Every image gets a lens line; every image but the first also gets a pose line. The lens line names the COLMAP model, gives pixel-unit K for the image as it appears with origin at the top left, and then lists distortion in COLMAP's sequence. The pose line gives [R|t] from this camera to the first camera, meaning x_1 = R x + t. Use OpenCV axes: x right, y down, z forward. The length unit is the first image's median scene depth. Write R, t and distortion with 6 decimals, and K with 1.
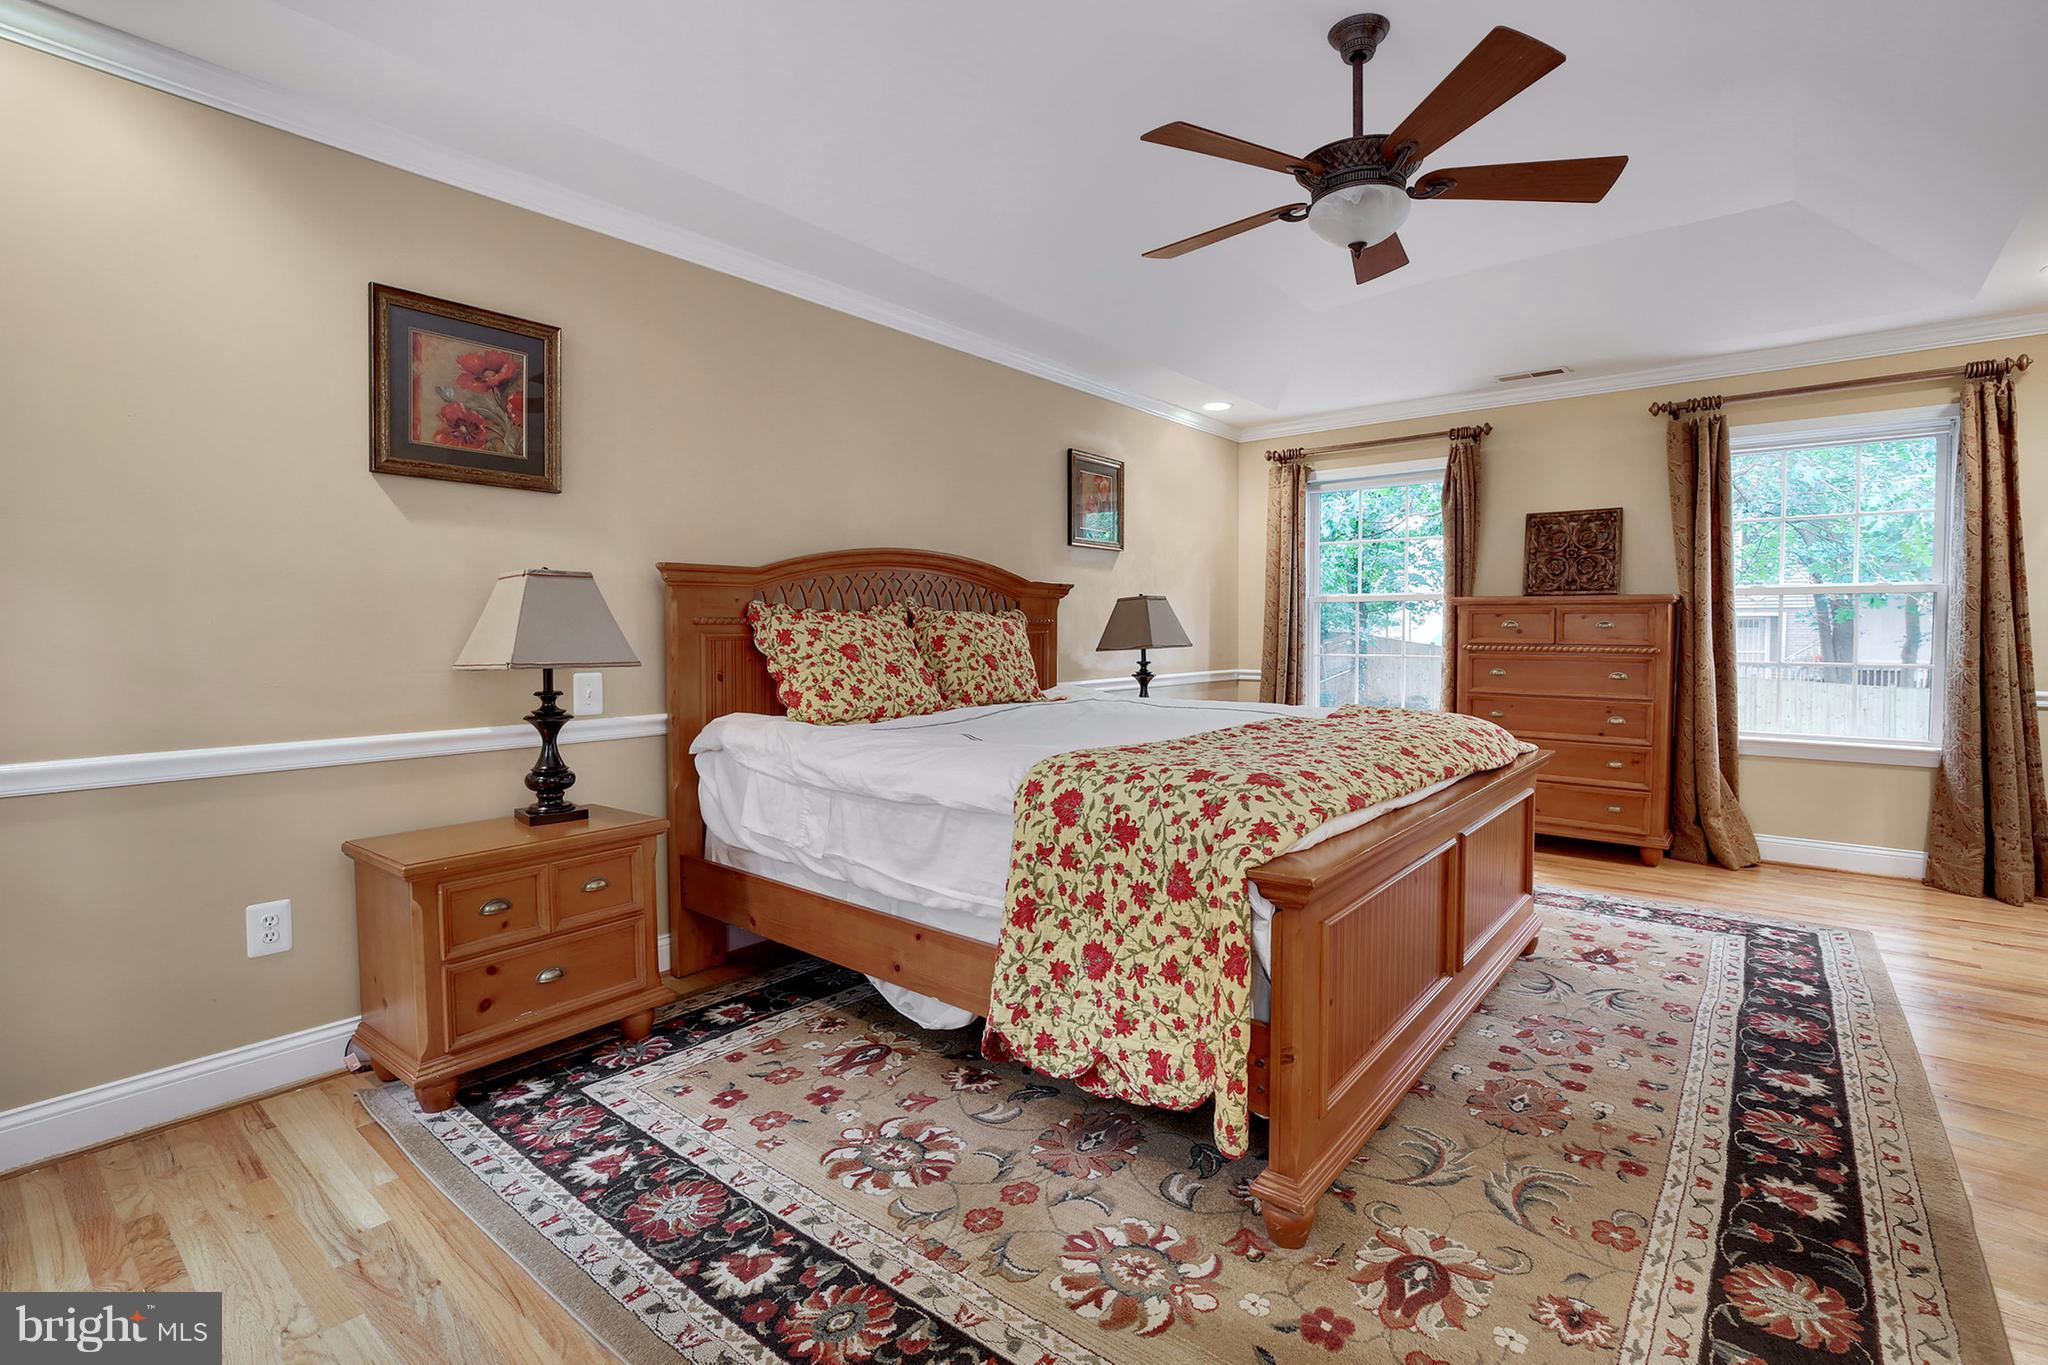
lens RADIAL K [[937.0, 0, 1033.6], [0, 937.0, 656.3], [0, 0, 1]] dist [-0.027874, 0.002841]
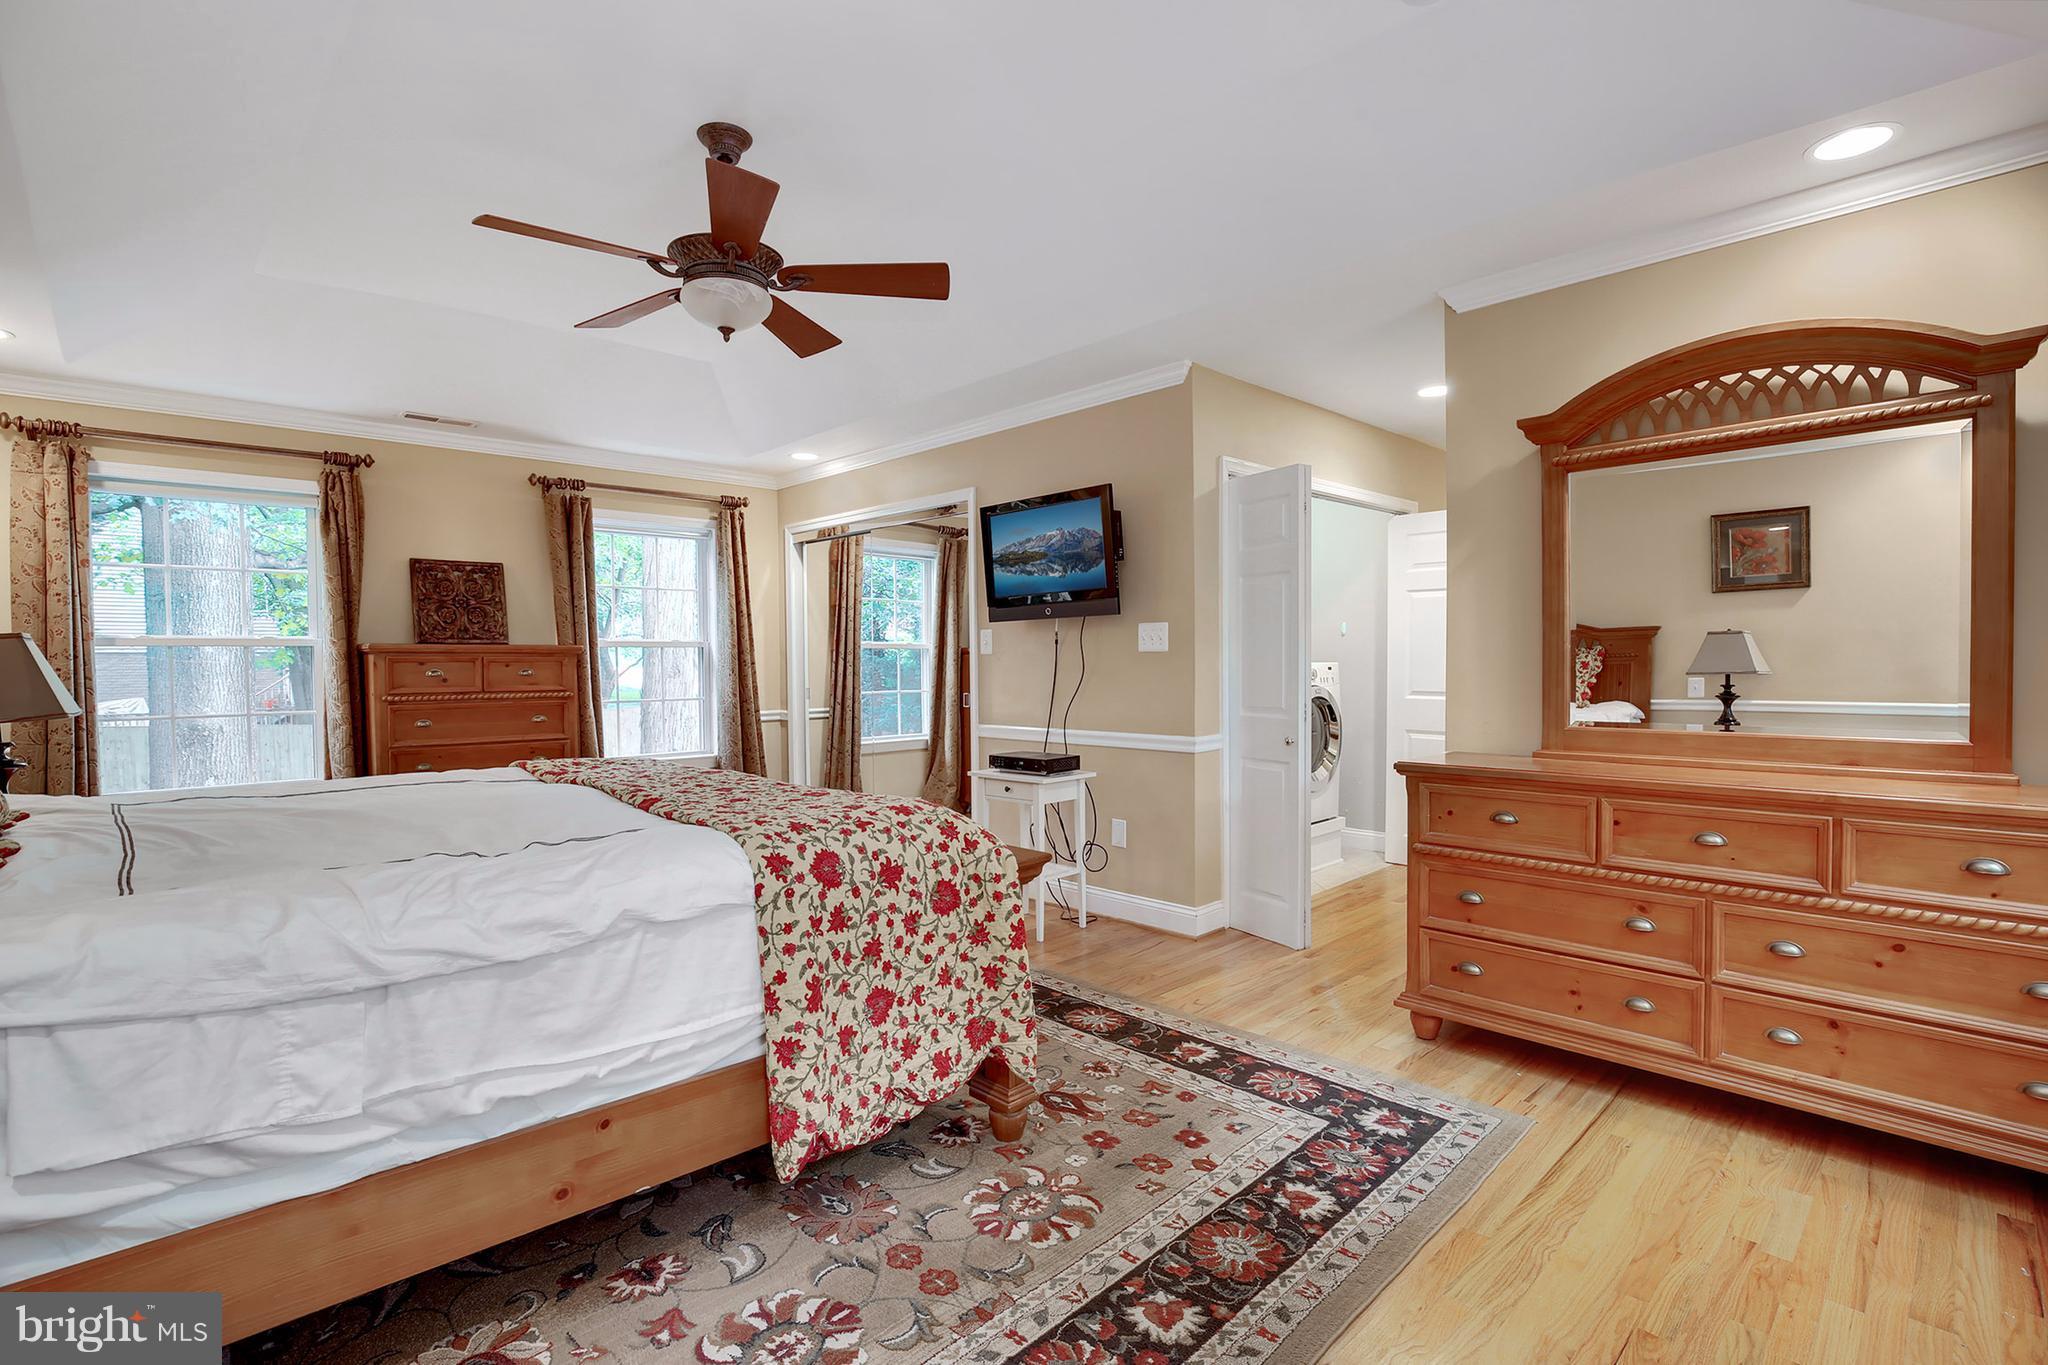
lens RADIAL K [[937.0, 0, 1022.9], [0, 937.0, 683.3], [0, 0, 1]] dist [-0.027874, 0.002841]
pose [[0.122738, -0.021153, 0.992214, -0.930320], [0.039398, 0.999089, 0.016426, -0.040025], [-0.991657, 0.037075, 0.123460, 0.704518]]
